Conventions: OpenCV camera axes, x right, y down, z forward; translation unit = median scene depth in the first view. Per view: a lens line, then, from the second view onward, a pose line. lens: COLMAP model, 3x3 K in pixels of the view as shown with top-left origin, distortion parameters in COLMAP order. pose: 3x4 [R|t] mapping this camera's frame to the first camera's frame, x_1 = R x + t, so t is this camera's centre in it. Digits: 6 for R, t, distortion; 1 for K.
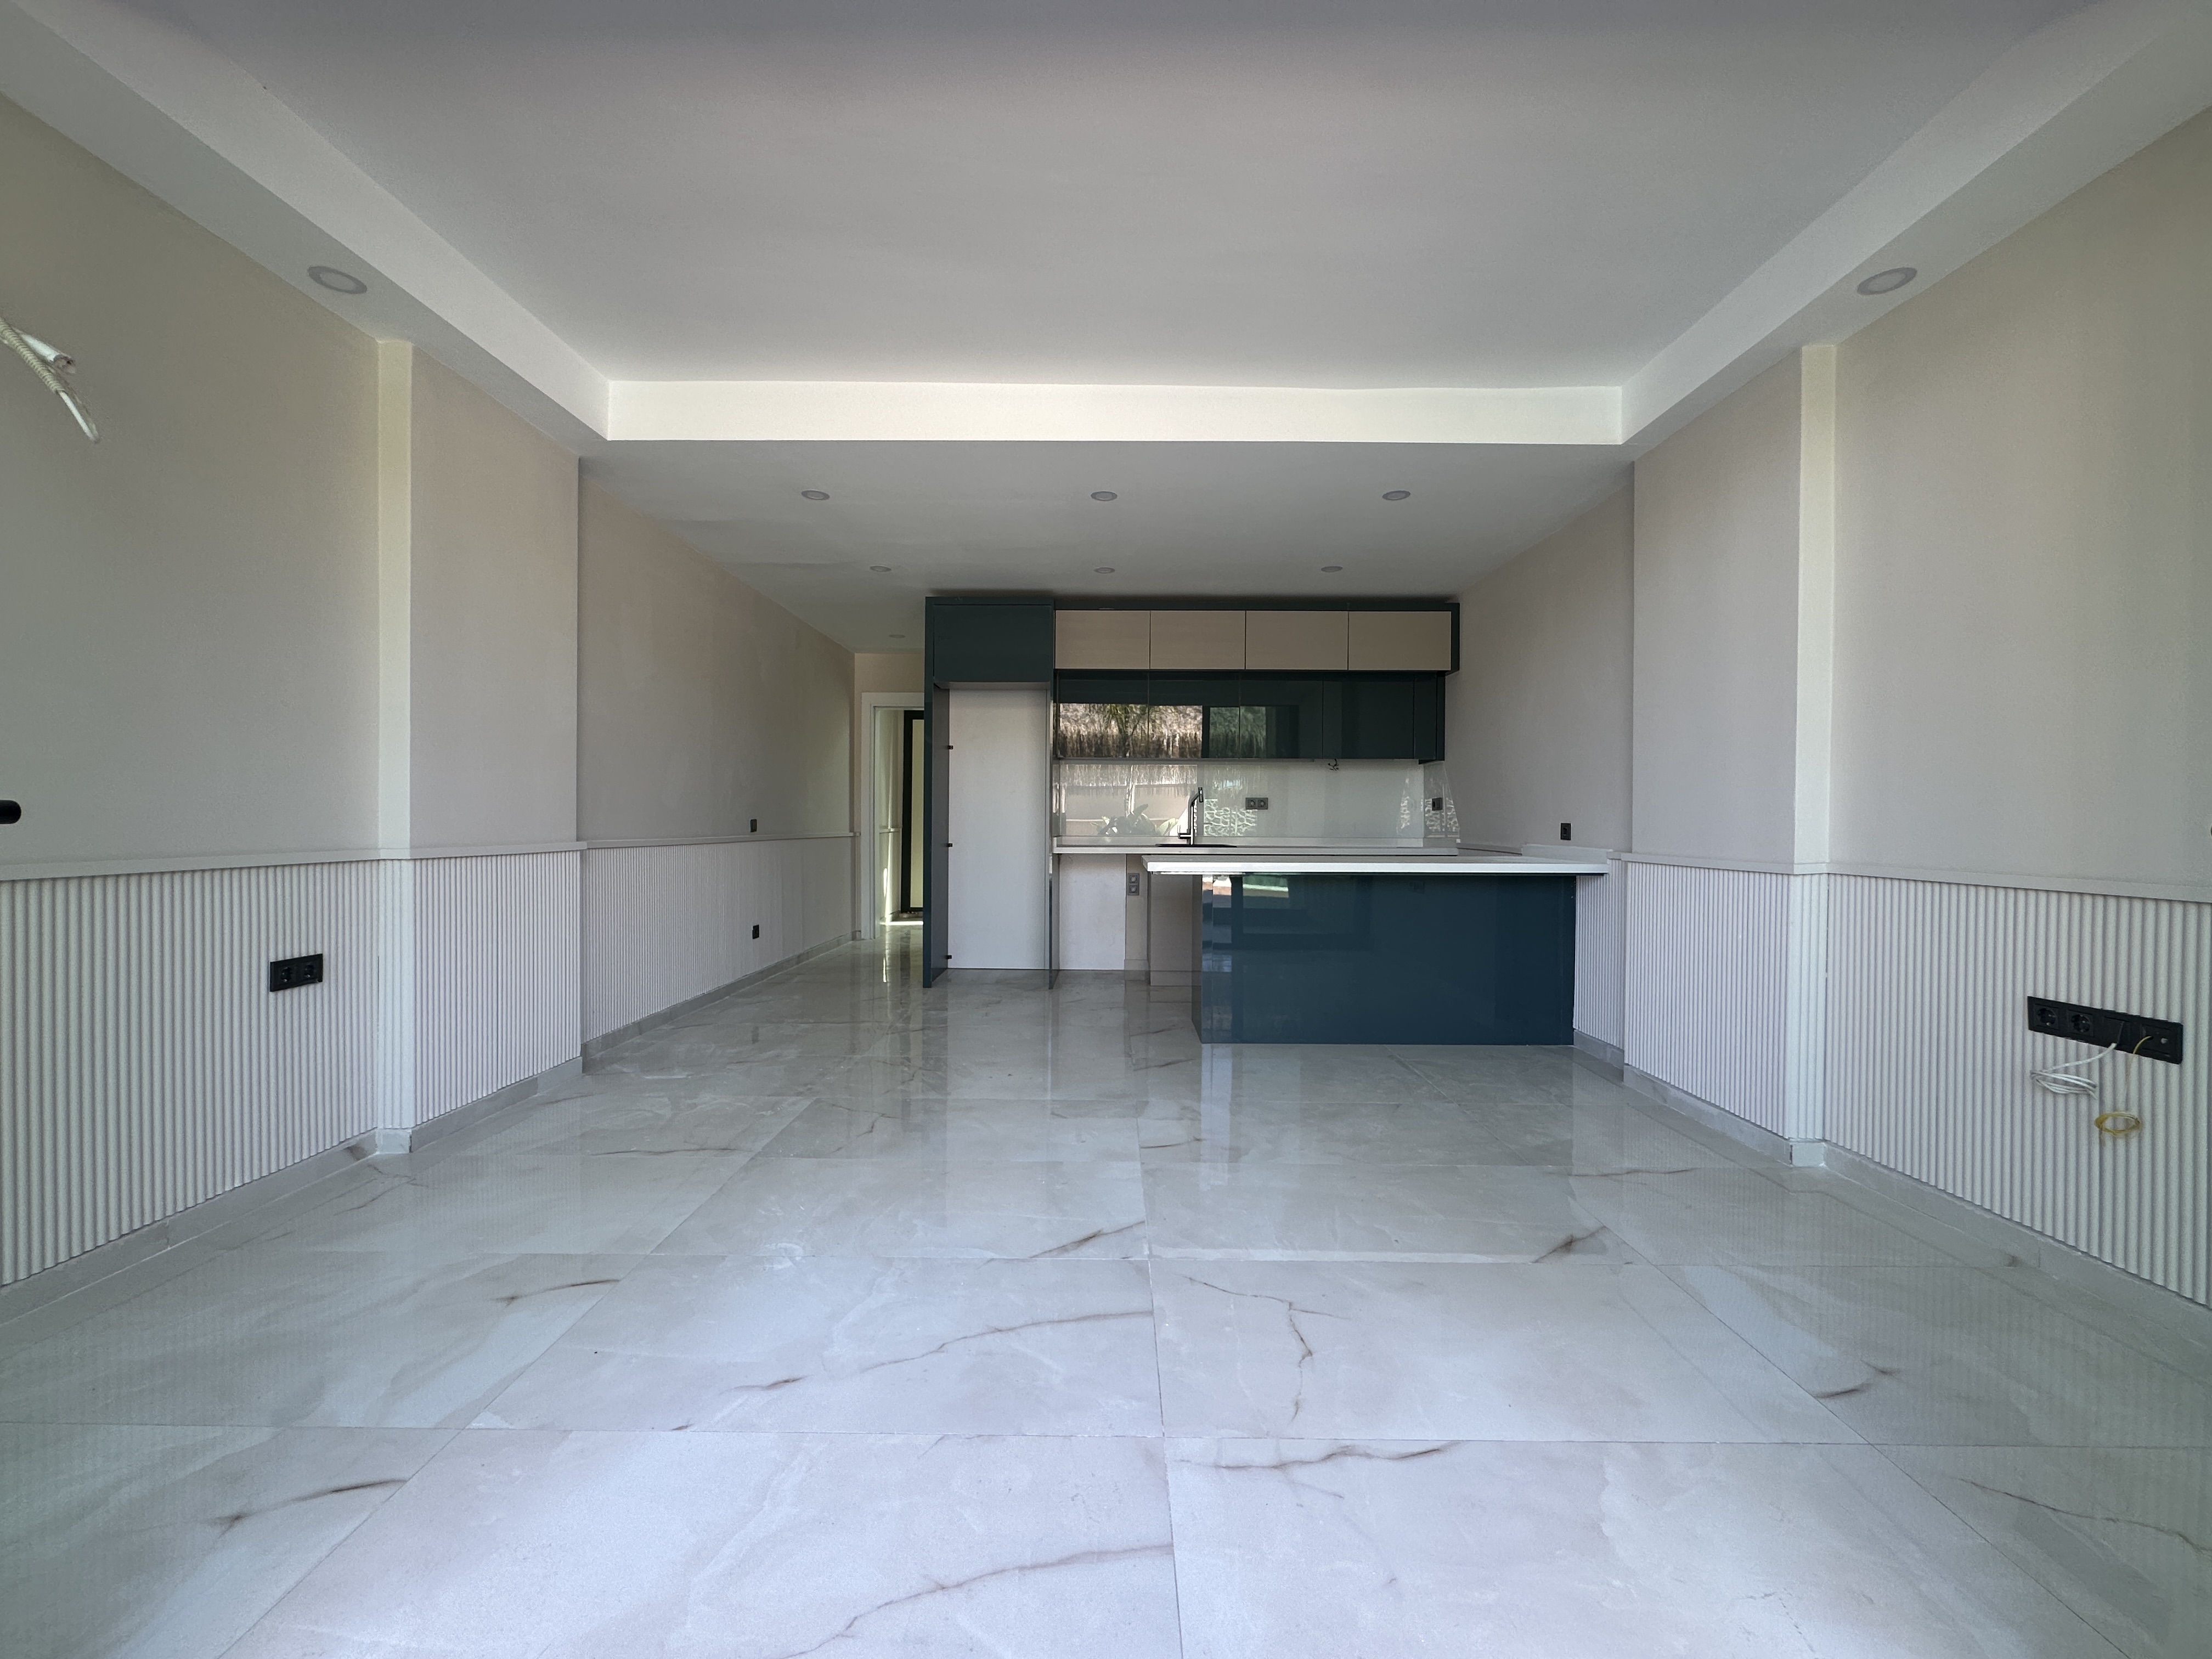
lens RADIAL K [[880.4, 0, 1095.3], [0, 880.4, 834.9], [0, 0, 1]] dist [-0.038416, 0.000039]
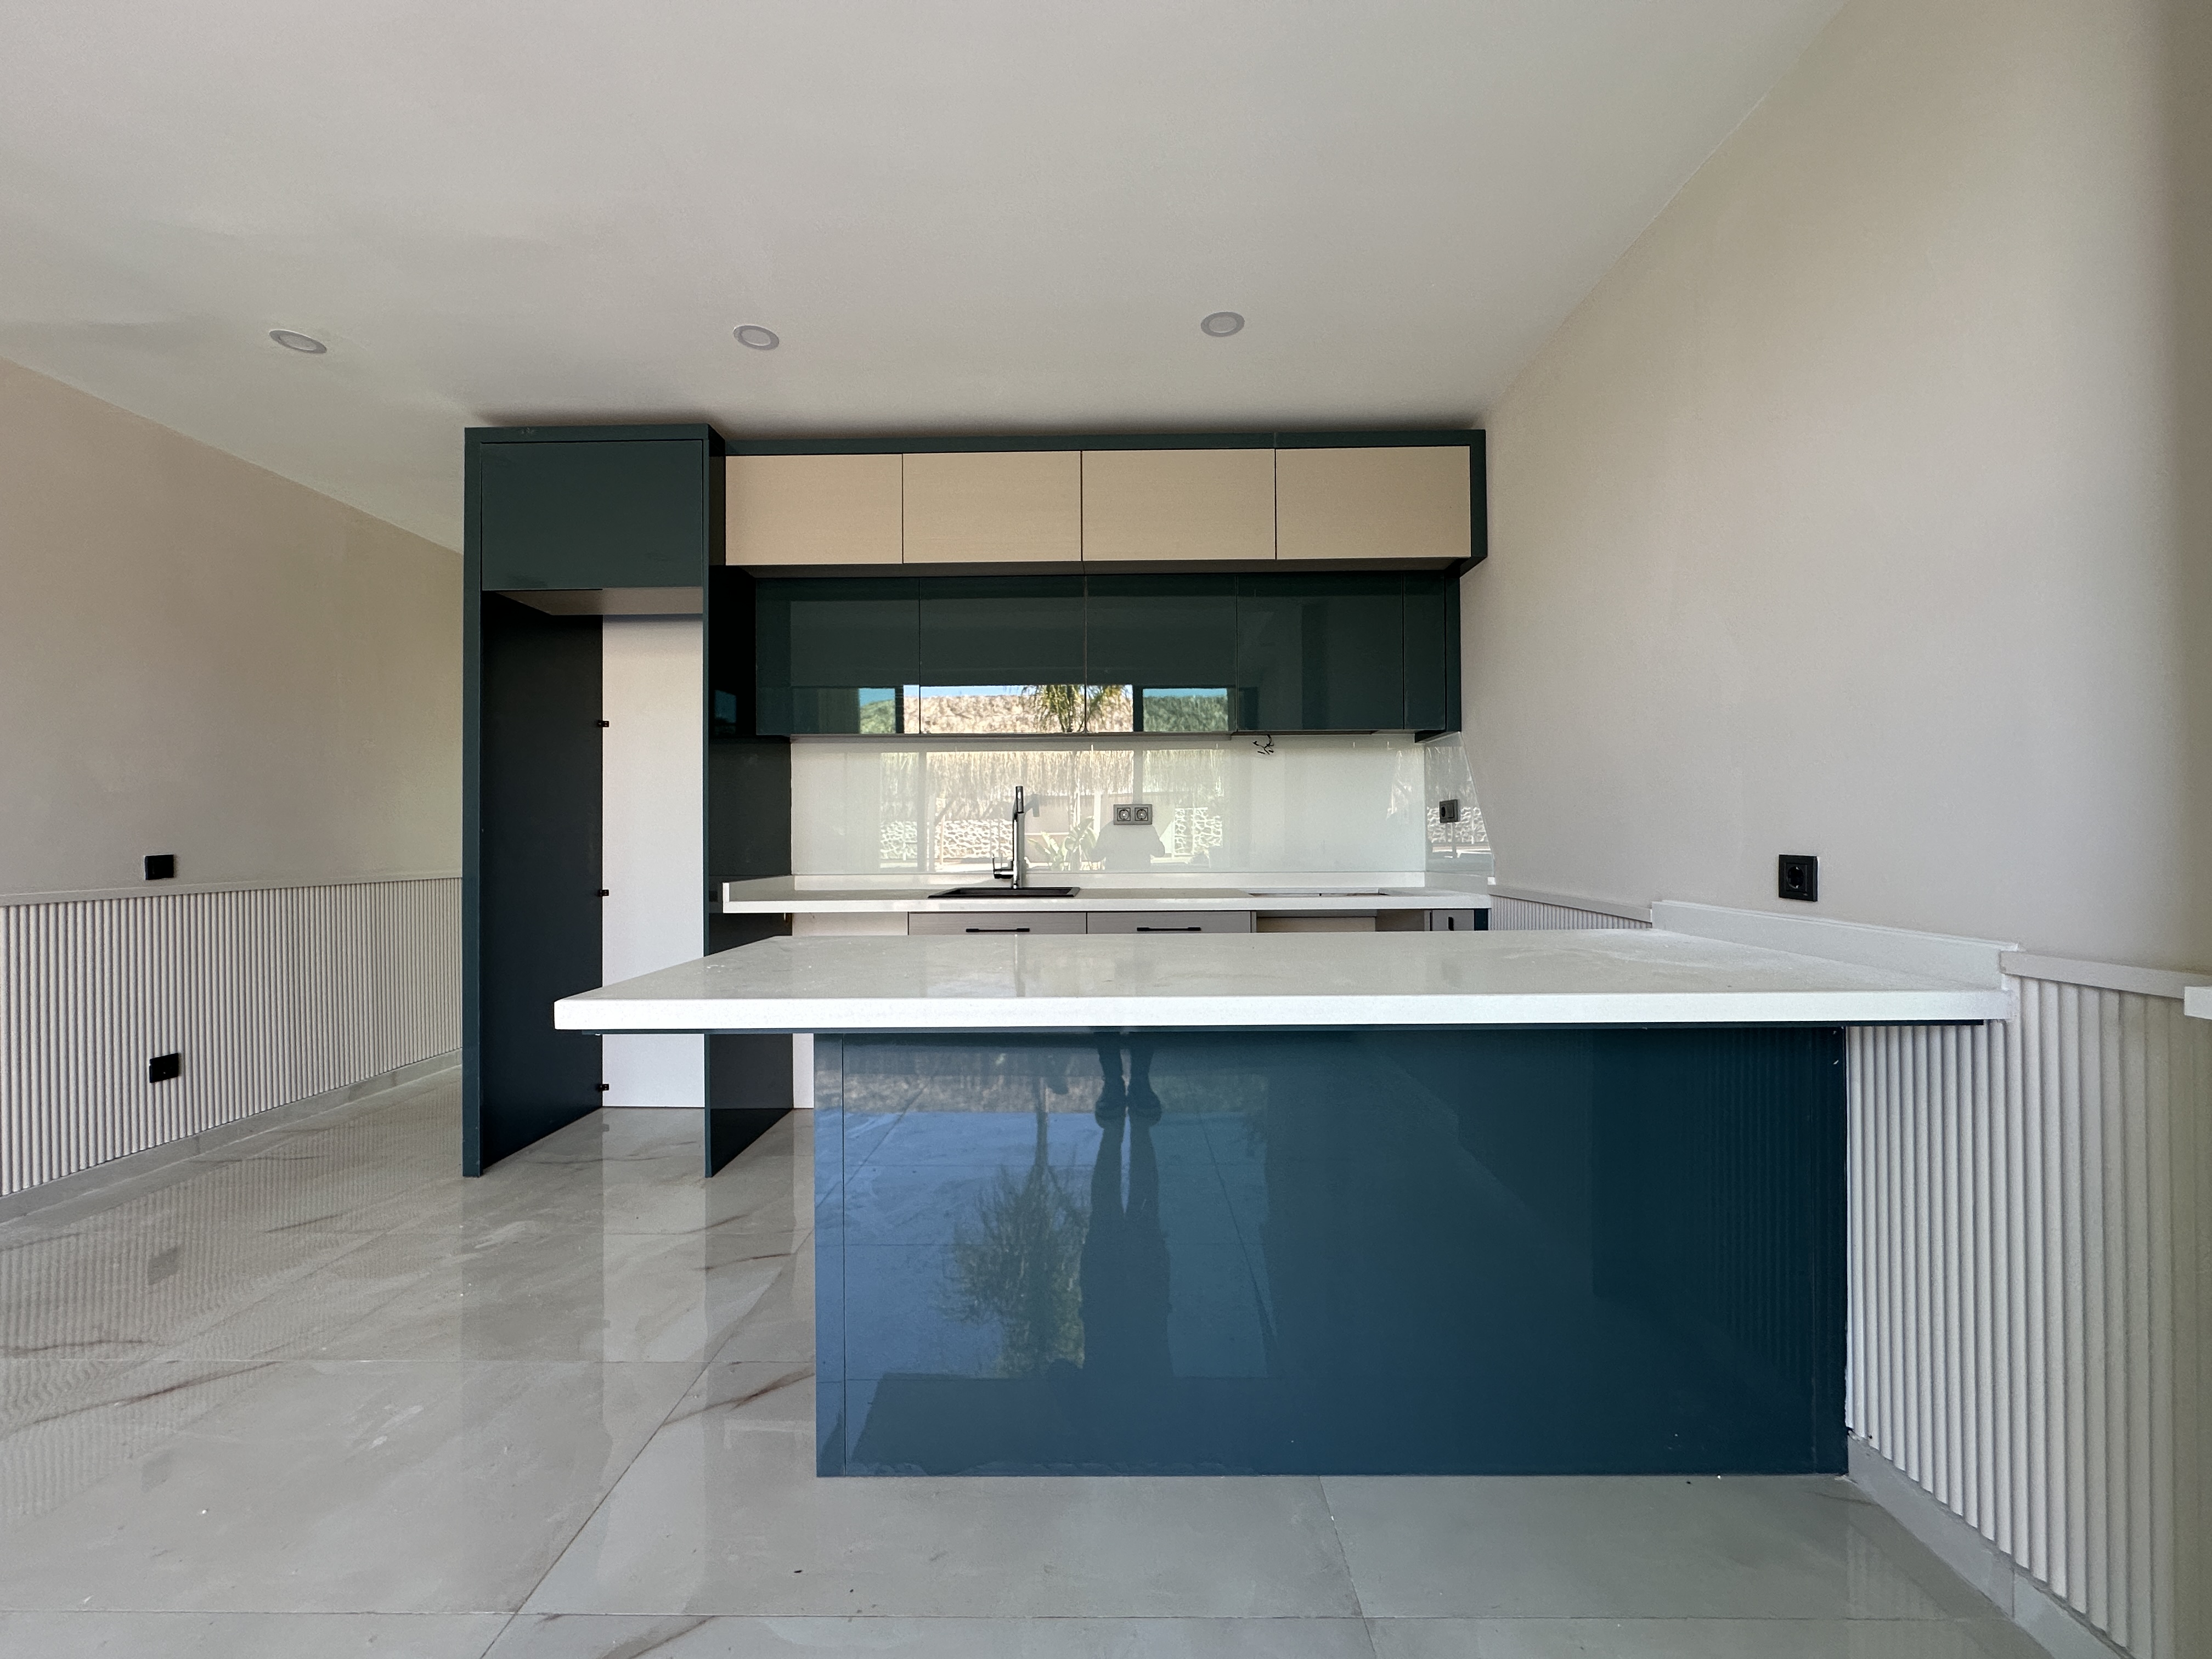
lens RADIAL K [[882.3, 0, 1101.3], [0, 882.3, 831.8], [0, 0, 1]] dist [-0.005424, 0.000245]
pose [[0.999915, -0.012588, -0.003323, 0.175710], [0.012528, 0.999770, -0.017410, -0.015130], [0.003541, 0.017367, 0.999843, 0.450004]]
